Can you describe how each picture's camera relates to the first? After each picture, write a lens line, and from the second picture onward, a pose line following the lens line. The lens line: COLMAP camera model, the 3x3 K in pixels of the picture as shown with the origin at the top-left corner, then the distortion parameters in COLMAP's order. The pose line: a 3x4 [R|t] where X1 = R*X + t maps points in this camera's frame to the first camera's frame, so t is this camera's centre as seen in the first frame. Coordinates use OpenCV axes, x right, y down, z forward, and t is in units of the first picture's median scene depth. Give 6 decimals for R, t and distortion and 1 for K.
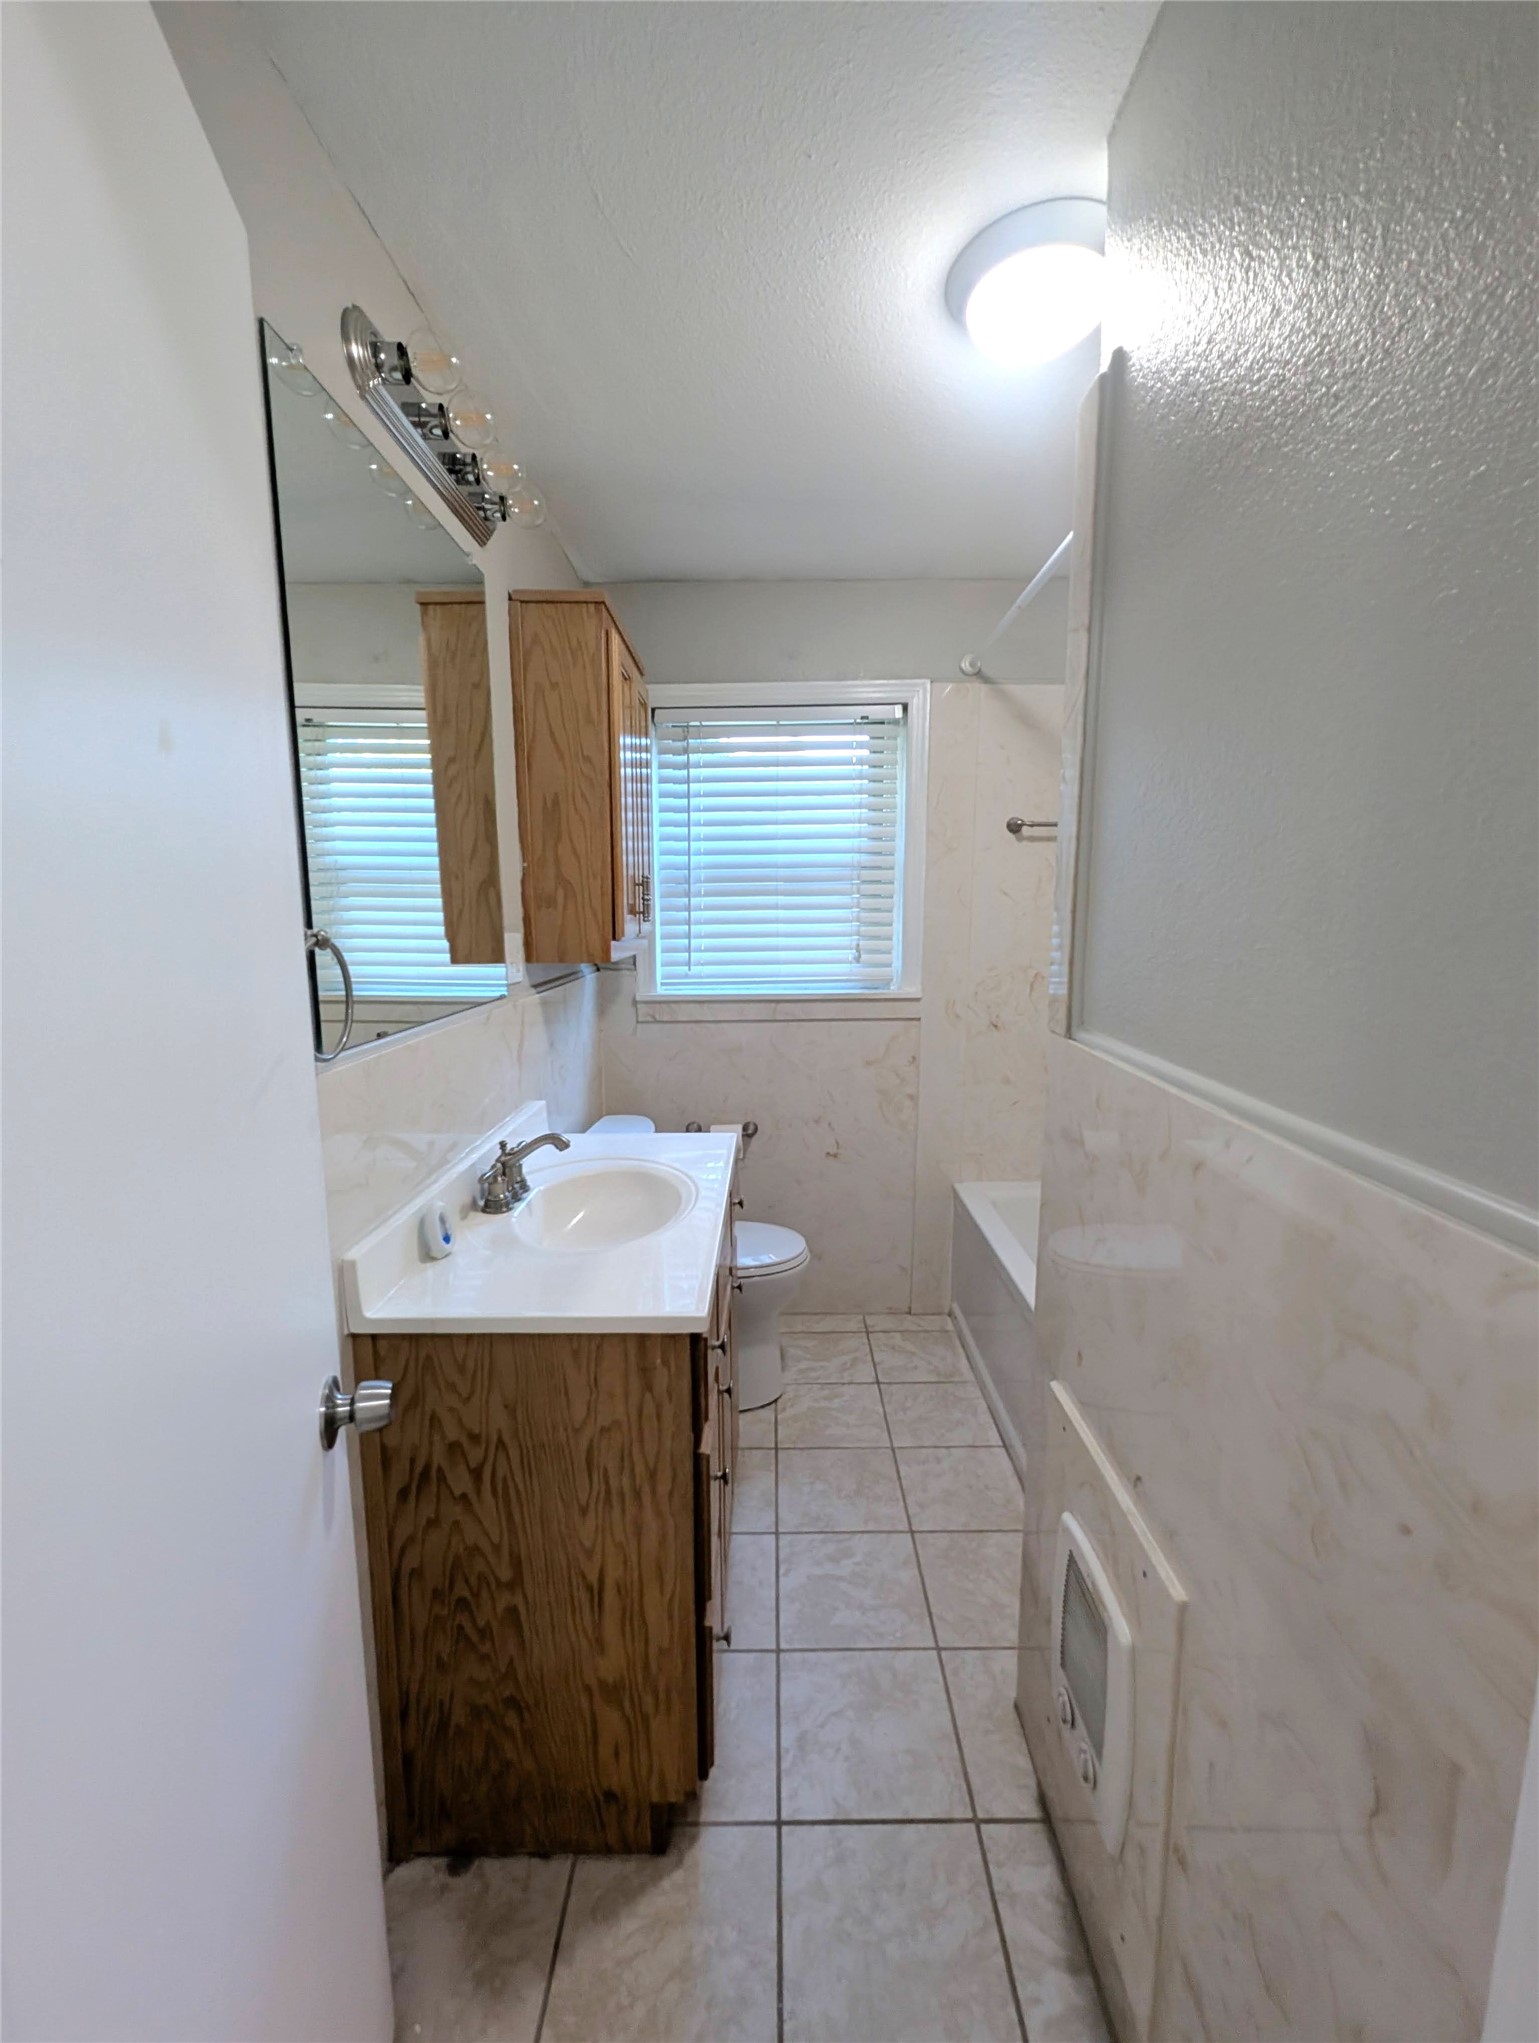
lens RADIAL K [[841.4, 0, 774.4], [0, 841.4, 1026.6], [0, 0, 1]] dist [0.001408, -0.001384]
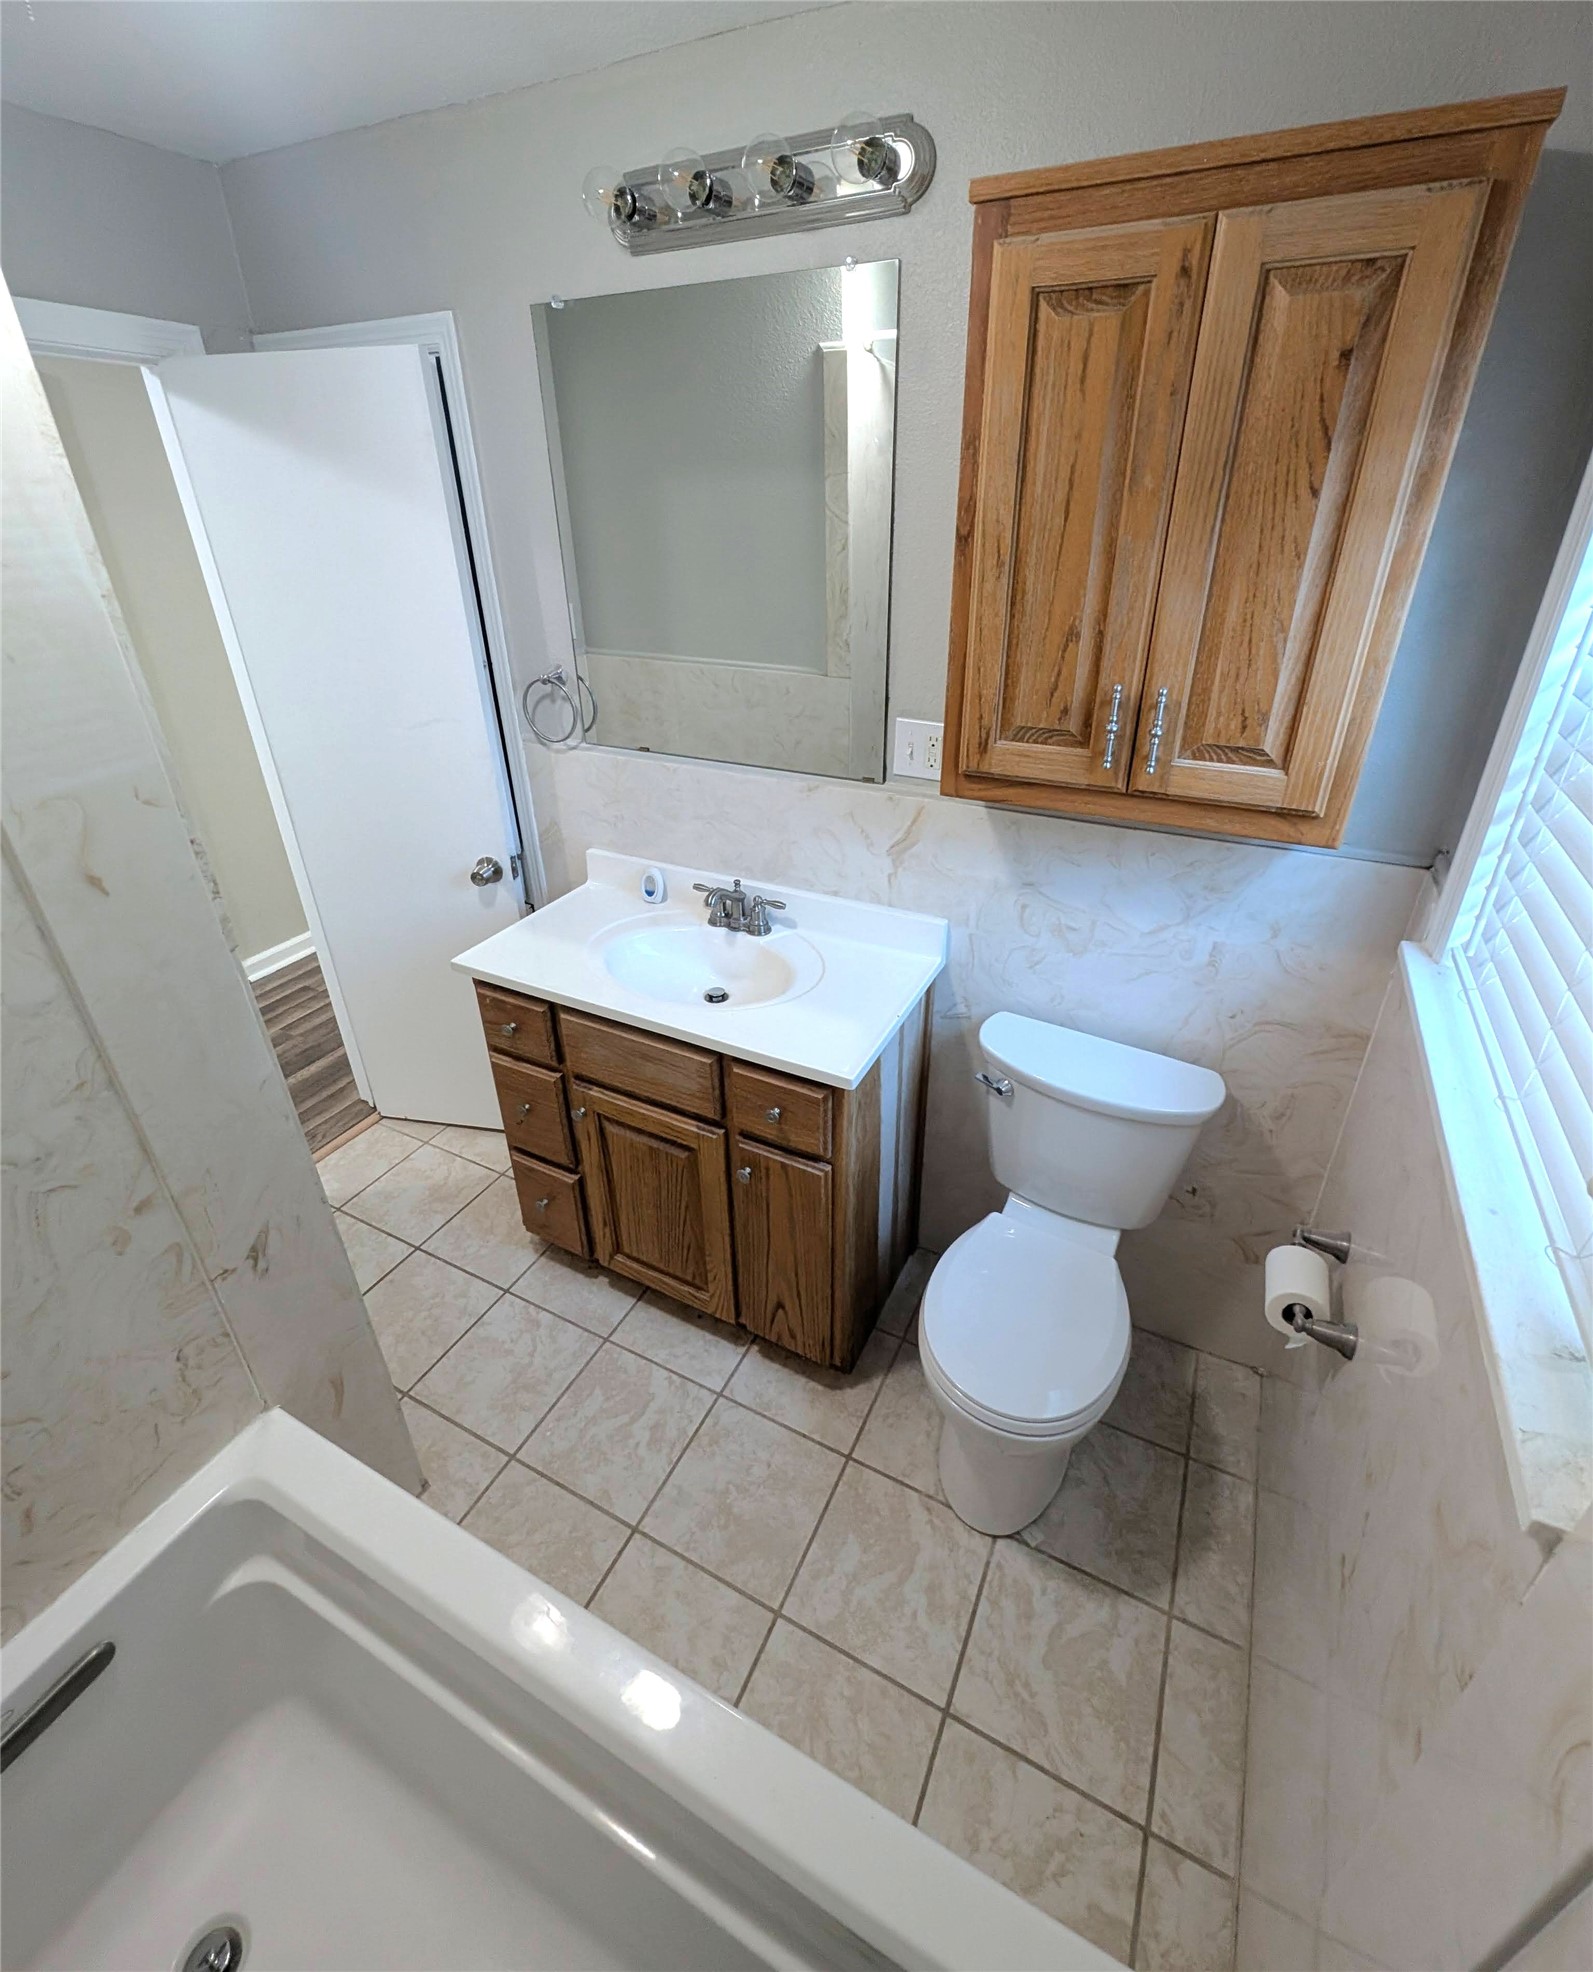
lens RADIAL K [[867.6, 0, 803.1], [0, 867.6, 921.4], [0, 0, 1]] dist [0.000938, 0.000154]
pose [[-0.449955, 0.407894, -0.794458, 0.372121], [-0.109048, 0.857848, 0.502201, -0.260016], [0.886369, 0.312602, -0.341513, 0.886585]]
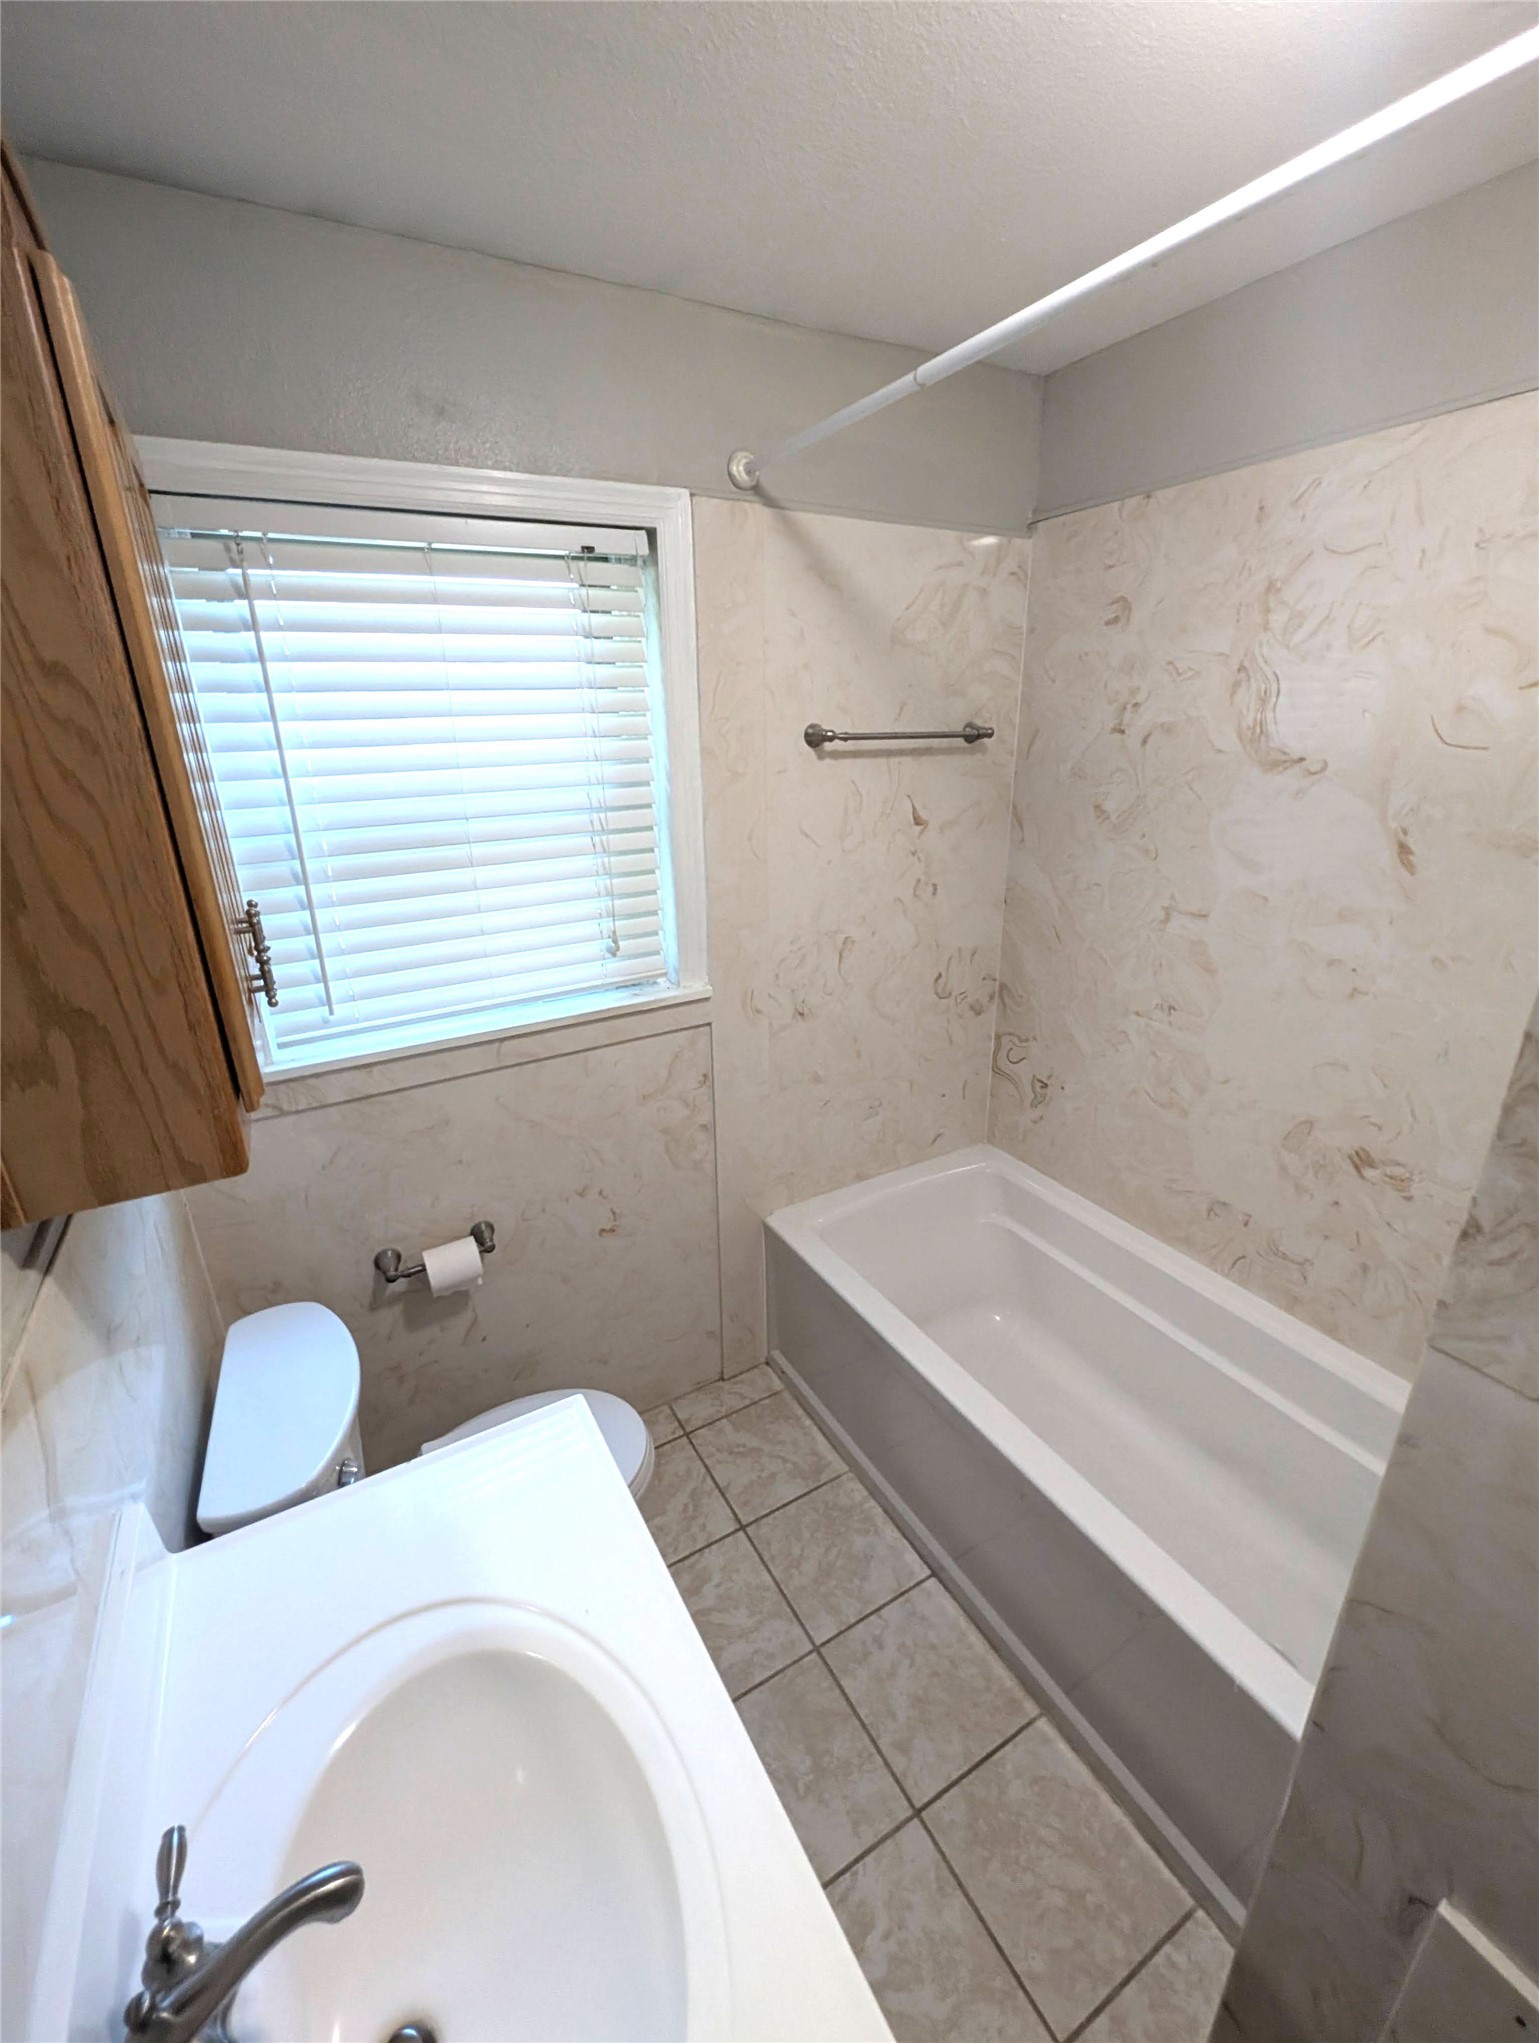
lens RADIAL K [[841.4, 0, 774.4], [0, 841.4, 1026.6], [0, 0, 1]] dist [0.001408, -0.001384]
pose [[0.865611, -0.183827, 0.465753, -0.111858], [0.084931, 0.970595, 0.225237, -0.165608], [-0.493462, -0.155411, 0.855770, 0.384486]]
